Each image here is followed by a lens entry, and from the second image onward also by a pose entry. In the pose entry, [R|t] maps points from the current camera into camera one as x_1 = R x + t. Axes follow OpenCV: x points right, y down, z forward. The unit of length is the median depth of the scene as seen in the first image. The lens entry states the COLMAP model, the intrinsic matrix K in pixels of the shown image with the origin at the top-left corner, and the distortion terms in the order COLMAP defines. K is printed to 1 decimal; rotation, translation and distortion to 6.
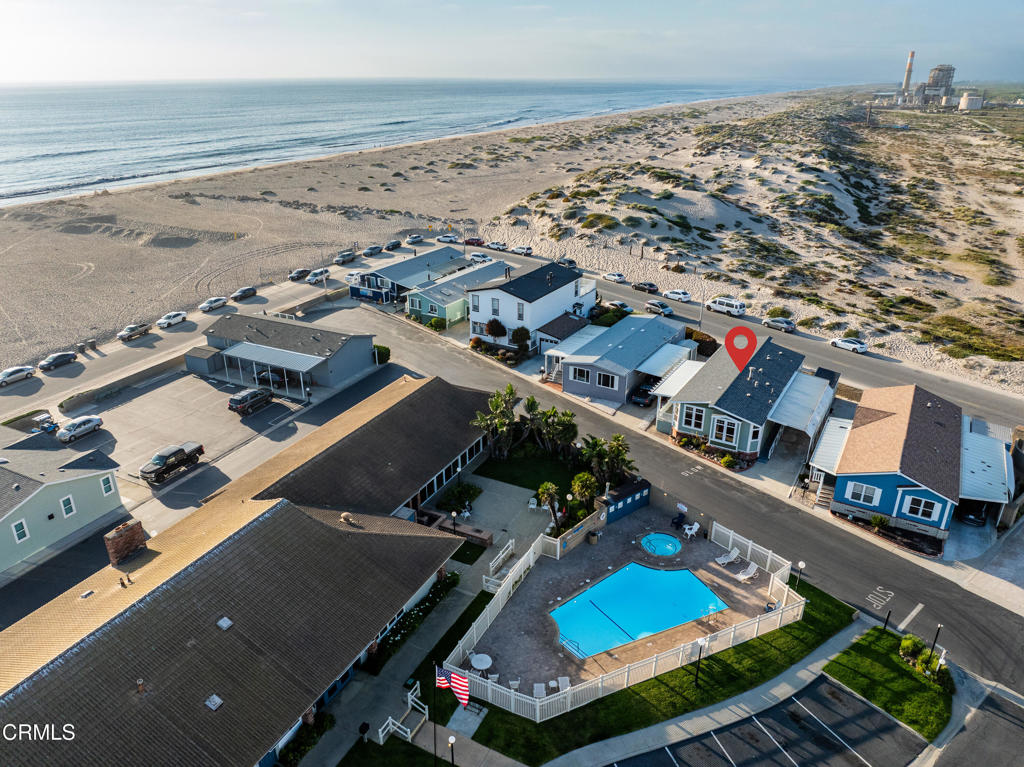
lens RADIAL K [[719.6, 0, 512.0], [0, 719.6, 383.5], [0, 0, 1]] dist [-0.050800, -0.003330]
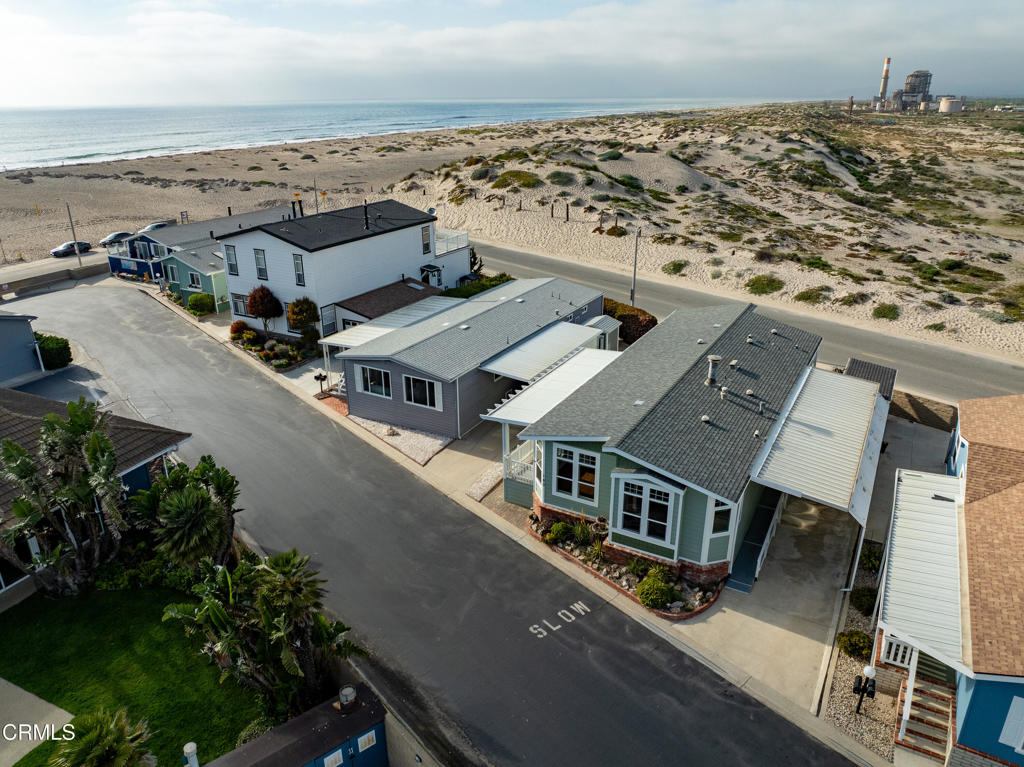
lens RADIAL K [[722.6, 0, 512.0], [0, 722.6, 383.5], [0, 0, 1]] dist [-0.040149, 0.003357]
pose [[0.999543, -0.015420, 0.026016, 0.137489], [0.016075, 0.999554, -0.025186, 0.002845], [-0.025616, 0.025592, 0.999344, 0.385402]]
